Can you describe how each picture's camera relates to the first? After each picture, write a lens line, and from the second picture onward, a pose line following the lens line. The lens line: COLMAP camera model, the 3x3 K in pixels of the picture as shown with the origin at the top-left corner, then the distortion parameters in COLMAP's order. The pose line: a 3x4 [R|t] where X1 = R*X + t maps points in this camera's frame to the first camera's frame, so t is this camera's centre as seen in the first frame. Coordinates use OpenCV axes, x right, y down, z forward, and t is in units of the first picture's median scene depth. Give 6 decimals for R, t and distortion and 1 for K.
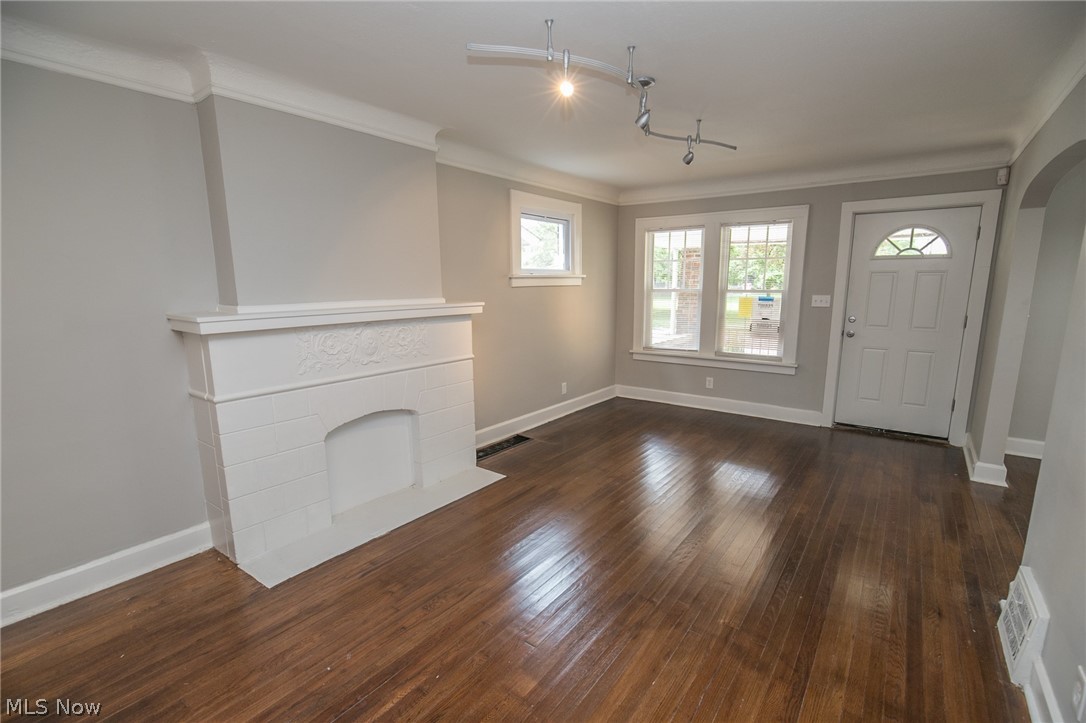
lens RADIAL K [[490.9, 0, 544.5], [0, 490.9, 373.1], [0, 0, 1]] dist [-0.019123, 0.005132]
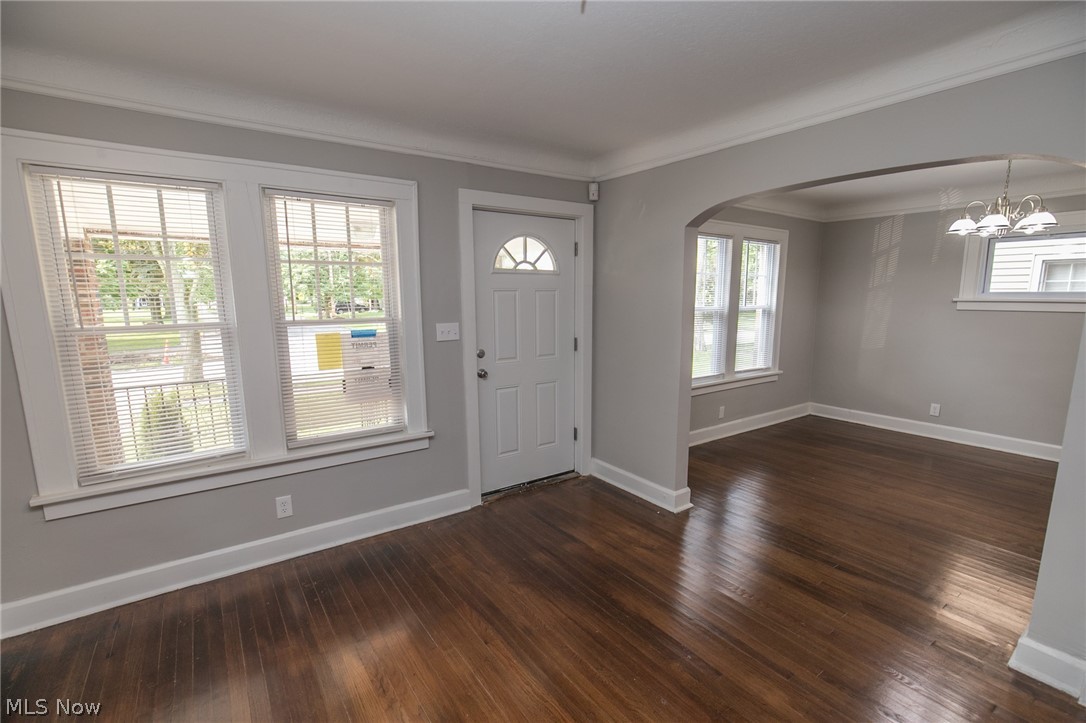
lens RADIAL K [[490.9, 0, 544.5], [0, 490.9, 373.1], [0, 0, 1]] dist [-0.019123, 0.005132]
pose [[0.306811, -0.148206, 0.940161, -0.036275], [0.176443, 0.979536, 0.096833, -0.136919], [-0.935272, 0.136175, 0.326683, 0.678341]]
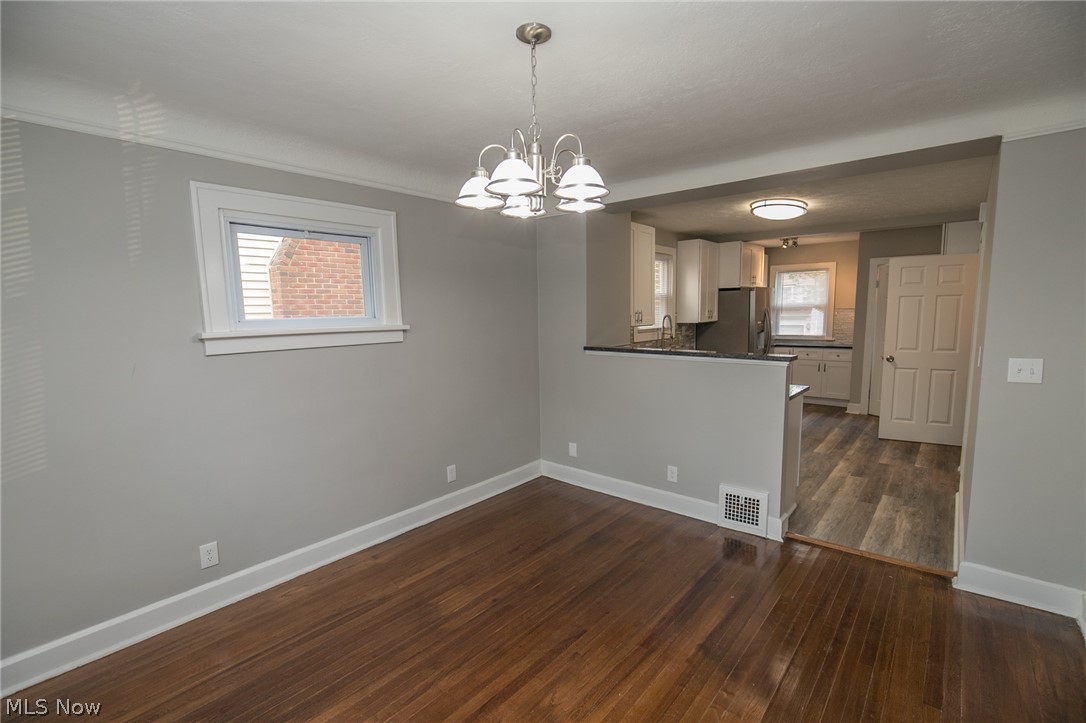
lens RADIAL K [[490.9, 0, 544.5], [0, 490.9, 373.1], [0, 0, 1]] dist [-0.019123, 0.005132]
pose [[-0.998050, 0.014400, 0.060735, 0.834340], [0.032345, 0.951508, 0.305918, -0.145163], [-0.053385, 0.307286, -0.950119, 0.662285]]
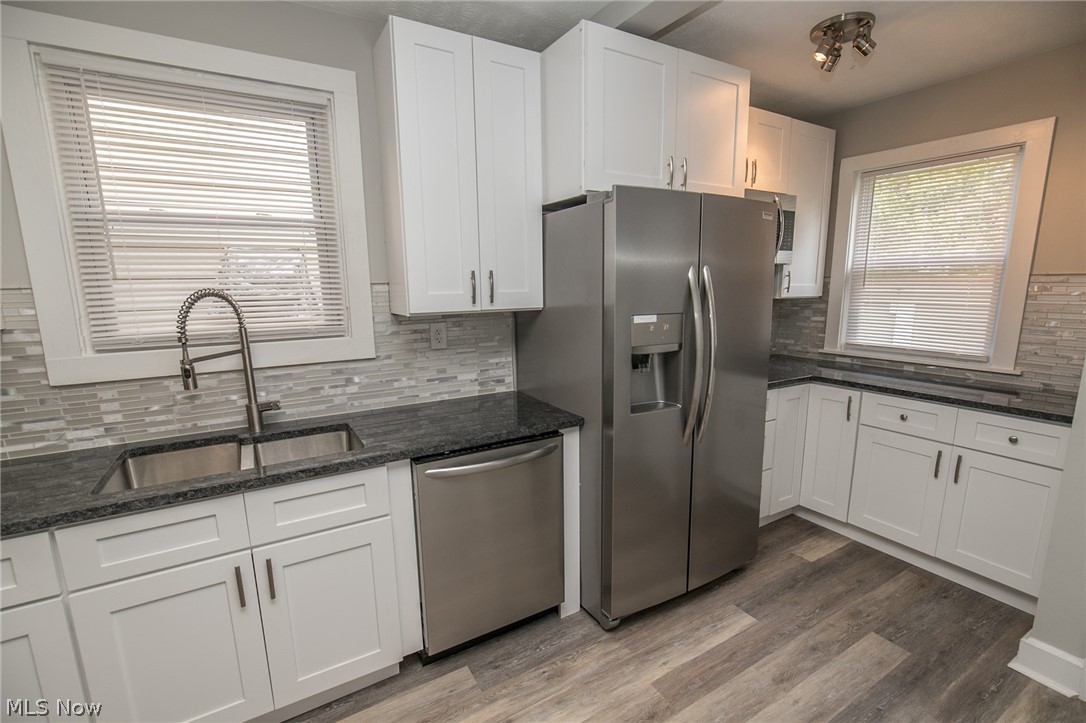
lens RADIAL K [[490.9, 0, 544.5], [0, 490.9, 373.1], [0, 0, 1]] dist [-0.019123, 0.005132]
pose [[-0.926785, -0.053989, 0.371691, 0.227948], [0.084715, 0.934066, 0.346906, 0.063584], [-0.365913, 0.352995, -0.861105, -0.369179]]
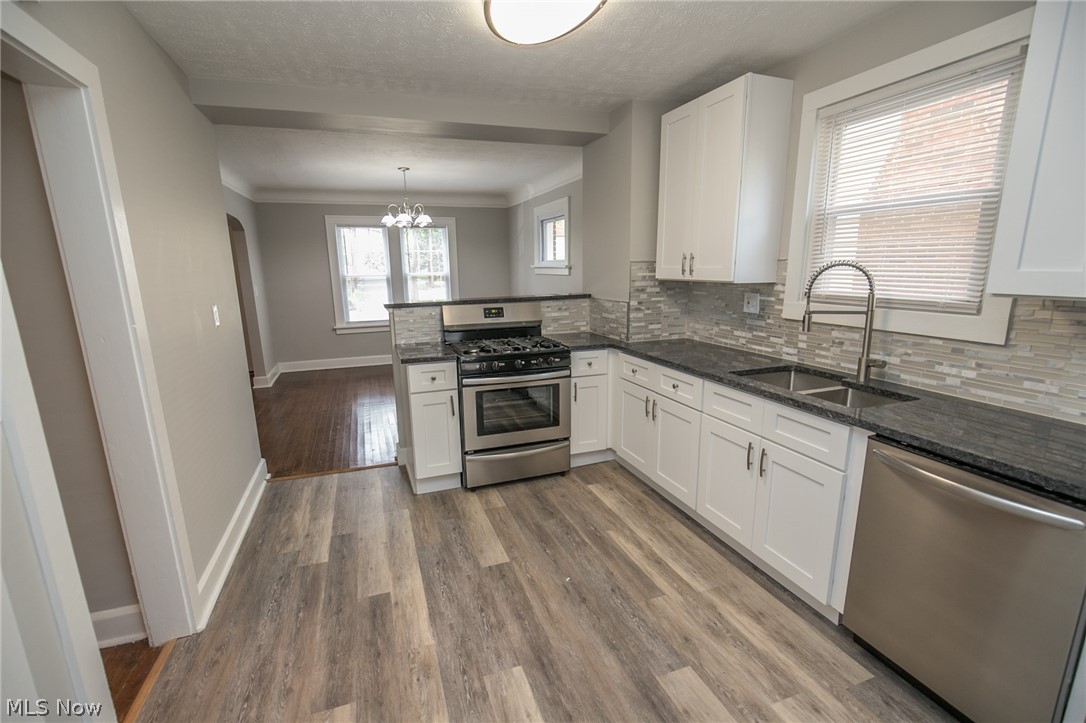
lens RADIAL K [[490.9, 0, 544.5], [0, 490.9, 373.1], [0, 0, 1]] dist [-0.019123, 0.005132]
pose [[0.542009, -0.185741, 0.819589, 0.026177], [0.167064, 0.979618, 0.111525, 0.113705], [-0.823599, 0.076476, 0.561993, -0.626678]]
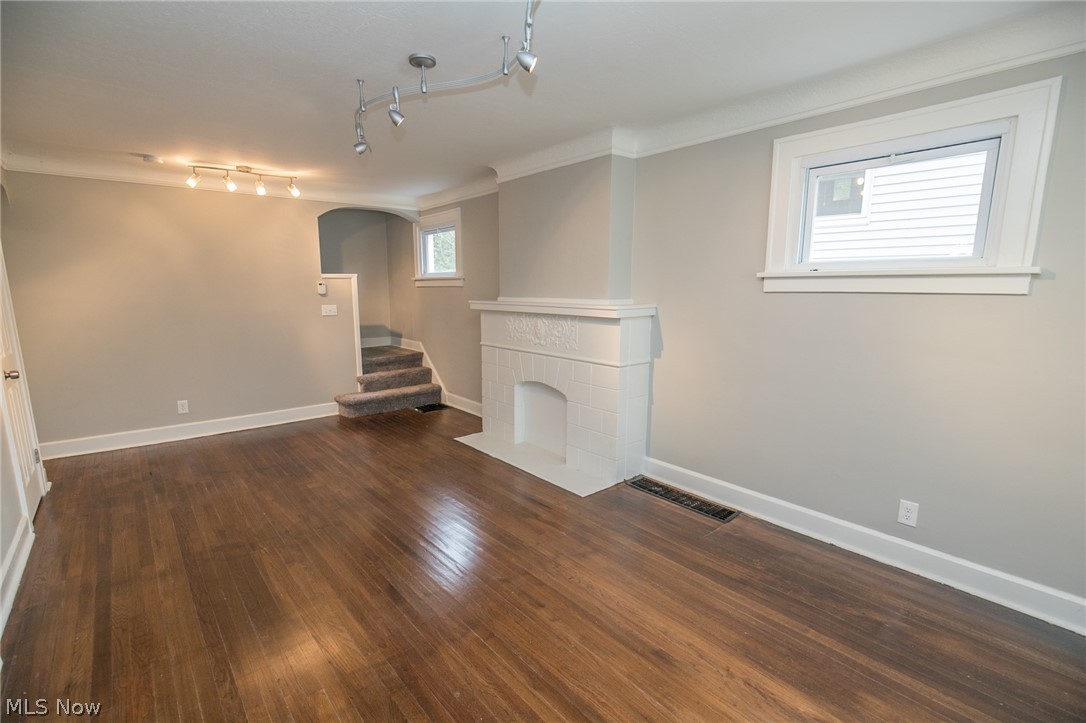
lens RADIAL K [[490.9, 0, 544.5], [0, 490.9, 373.1], [0, 0, 1]] dist [-0.019123, 0.005132]
pose [[-0.210126, 0.174265, -0.962018, 0.614420], [-0.180338, 0.960193, 0.213325, -0.152726], [0.960898, 0.218313, -0.170335, 0.824348]]
